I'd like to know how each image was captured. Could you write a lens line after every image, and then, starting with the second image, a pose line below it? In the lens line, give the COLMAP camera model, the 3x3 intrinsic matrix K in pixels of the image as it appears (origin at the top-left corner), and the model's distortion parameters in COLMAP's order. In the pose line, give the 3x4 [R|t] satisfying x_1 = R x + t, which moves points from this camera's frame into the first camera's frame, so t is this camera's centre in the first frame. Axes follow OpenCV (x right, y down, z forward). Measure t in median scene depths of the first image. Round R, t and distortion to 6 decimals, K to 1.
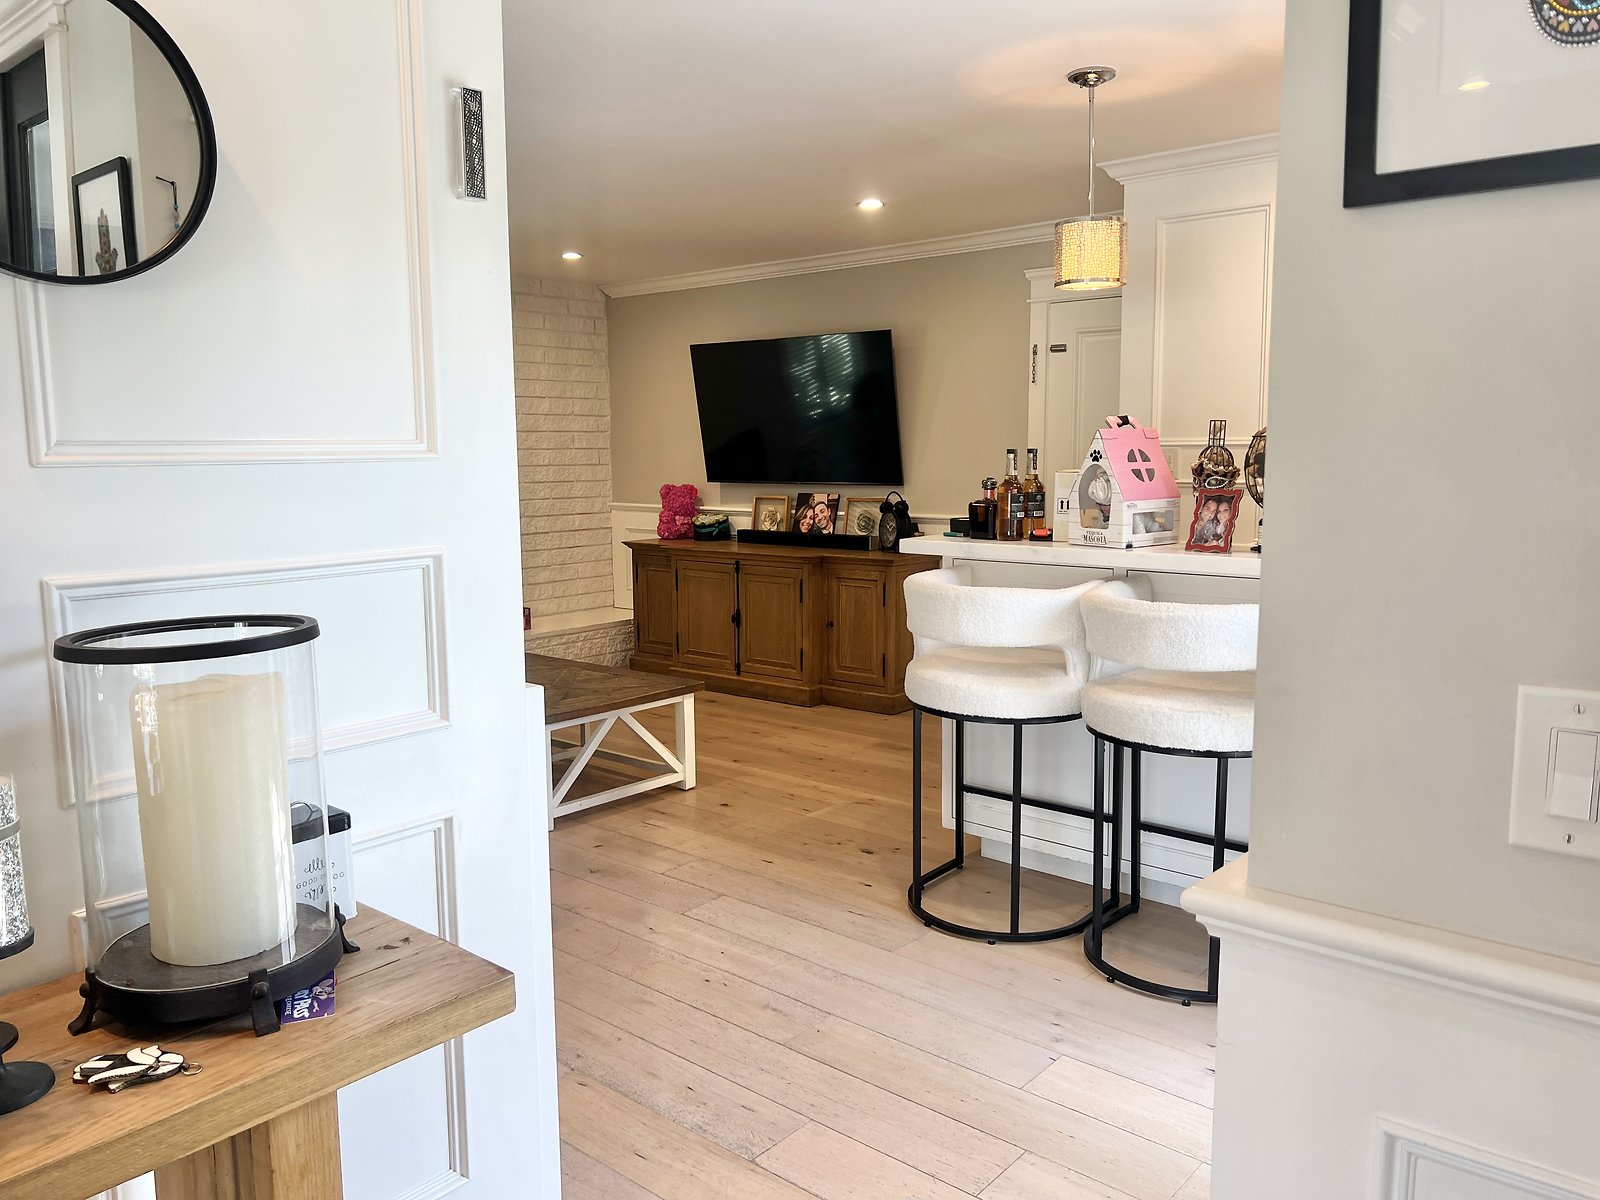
lens RADIAL K [[1190.7, 0, 800.2], [0, 1190.7, 609.5], [0, 0, 1]] dist [0.081787, 0.000368]
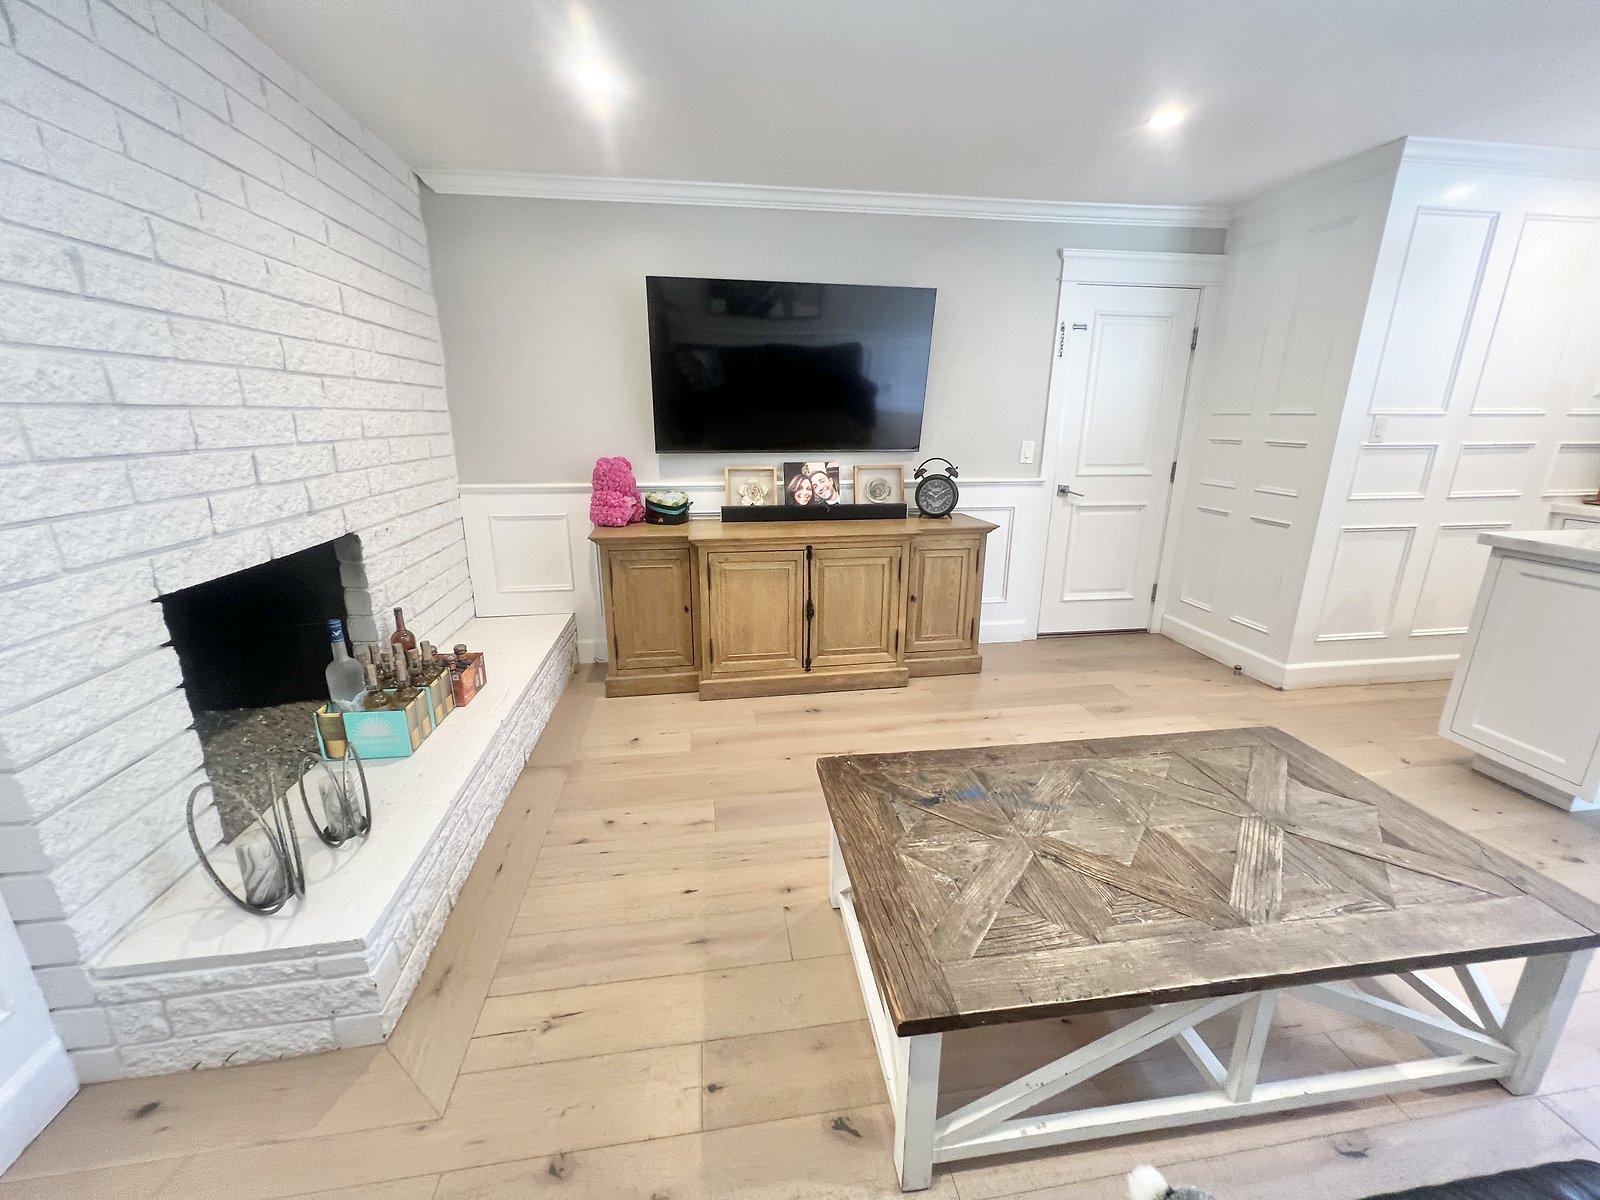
lens RADIAL K [[641.3, 0, 796.5], [0, 641.3, 596.2], [0, 0, 1]] dist [-0.003074, 0.000799]
pose [[0.652742, -0.194492, 0.732189, -0.389126], [0.095155, 0.979878, 0.175456, -0.083899], [-0.751580, -0.044856, 0.658115, 0.669883]]
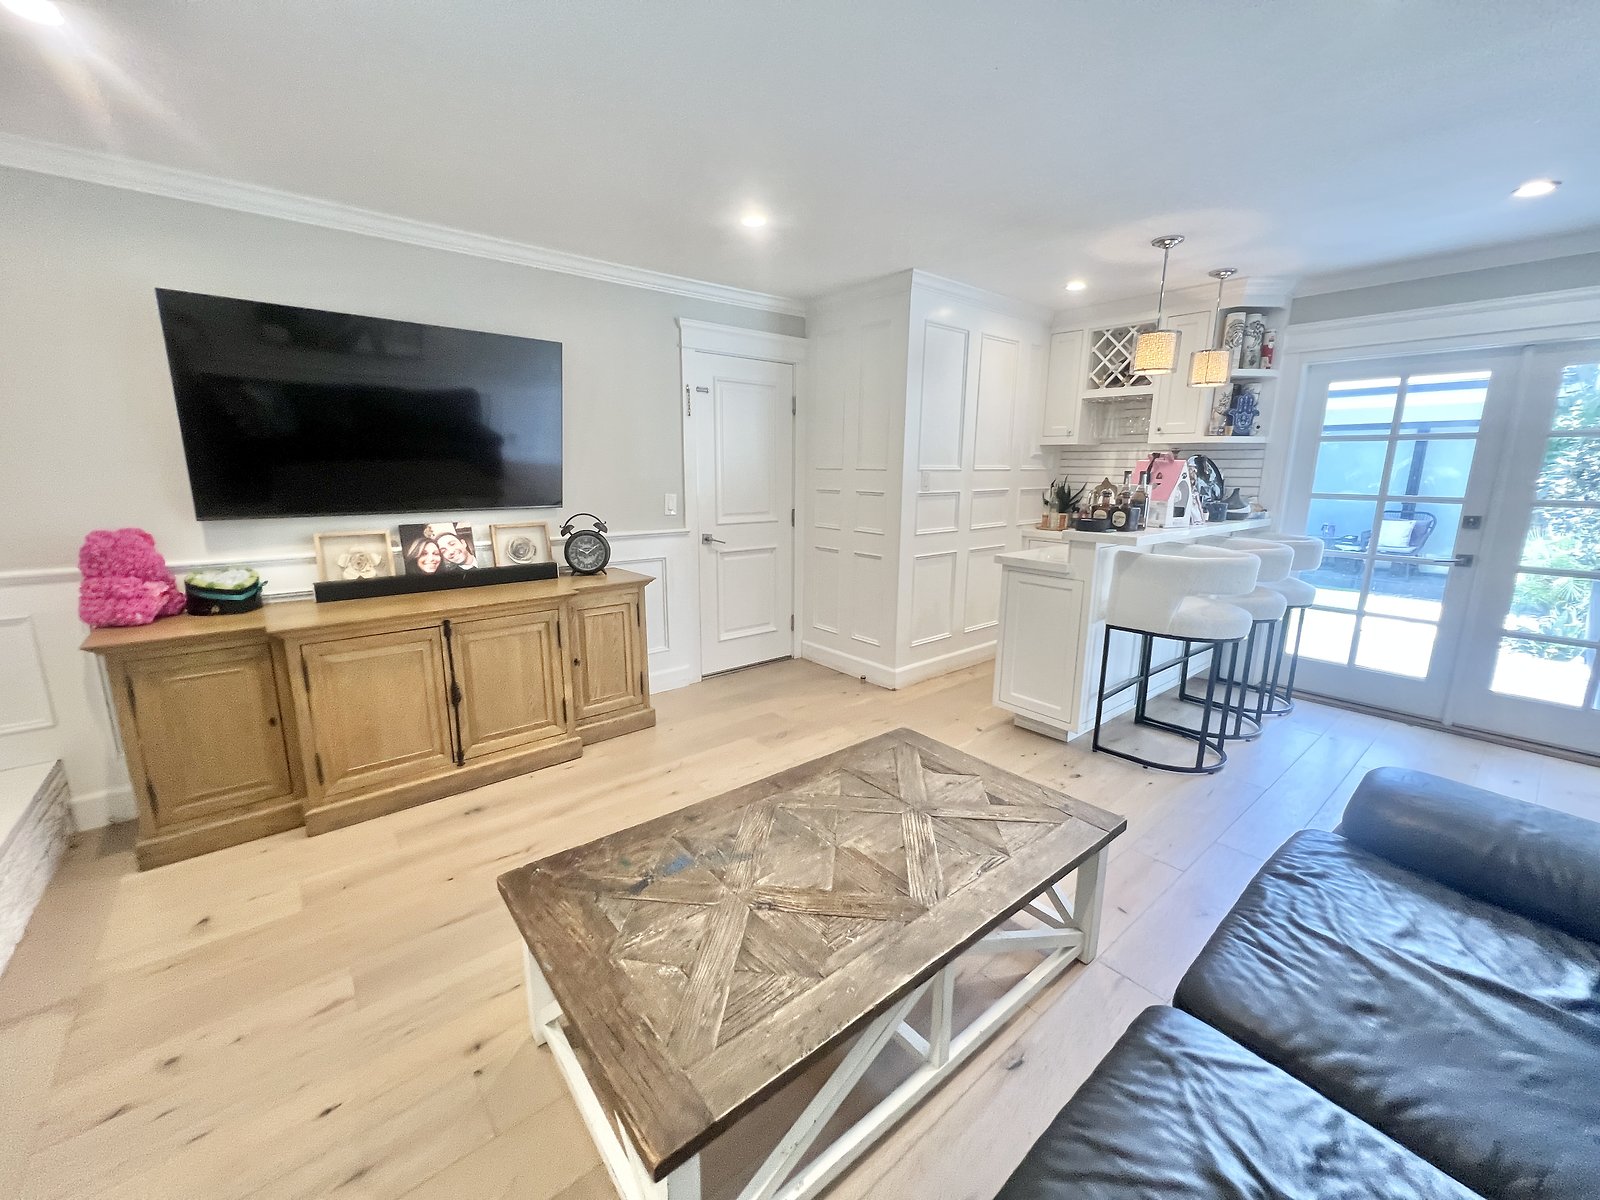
lens RADIAL K [[641.3, 0, 795.9], [0, 641.3, 597.7], [0, 0, 1]] dist [-0.003074, 0.000799]
pose [[0.164487, -0.188003, 0.968297, -0.384126], [0.127163, 0.977518, 0.168191, -0.090306], [-0.978148, 0.095466, 0.184696, 0.681418]]
